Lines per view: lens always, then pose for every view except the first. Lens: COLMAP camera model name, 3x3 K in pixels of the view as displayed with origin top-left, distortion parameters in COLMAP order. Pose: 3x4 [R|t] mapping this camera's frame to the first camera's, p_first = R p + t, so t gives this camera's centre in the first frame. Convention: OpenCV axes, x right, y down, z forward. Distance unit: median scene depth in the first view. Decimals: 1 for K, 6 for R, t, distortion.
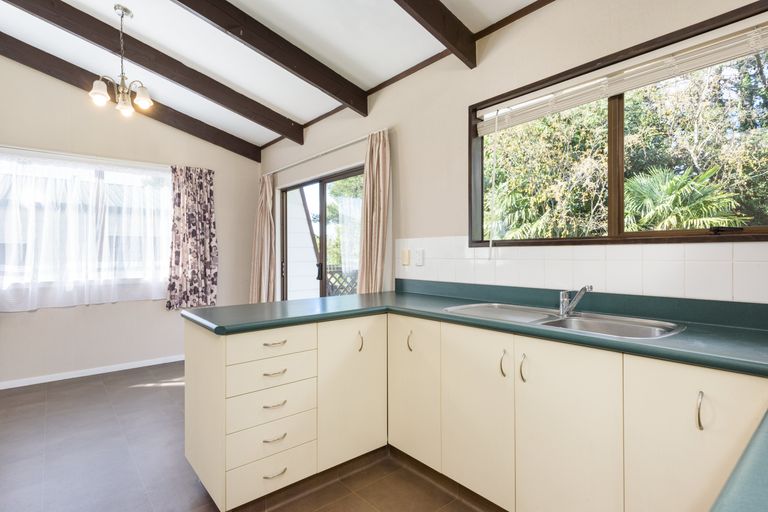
lens RADIAL K [[391.8, 0, 387.3], [0, 391.8, 256.1], [0, 0, 1]] dist [0.004676, 0.000030]
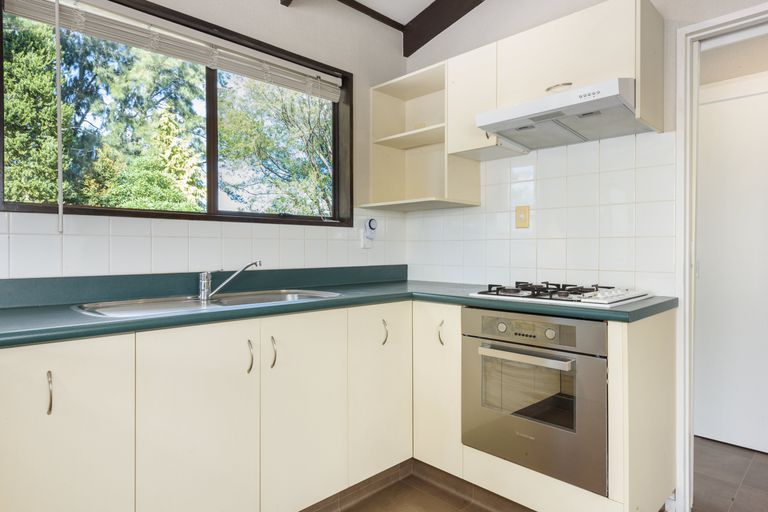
lens RADIAL K [[479.9, 0, 385.8], [0, 479.9, 253.2], [0, 0, 1]] dist [0.000654, 0.000183]
pose [[-0.079226, -0.008242, 0.996823, -0.642375], [-0.013421, 0.999884, 0.007200, 0.030123], [-0.996766, -0.012808, -0.079327, 0.675967]]
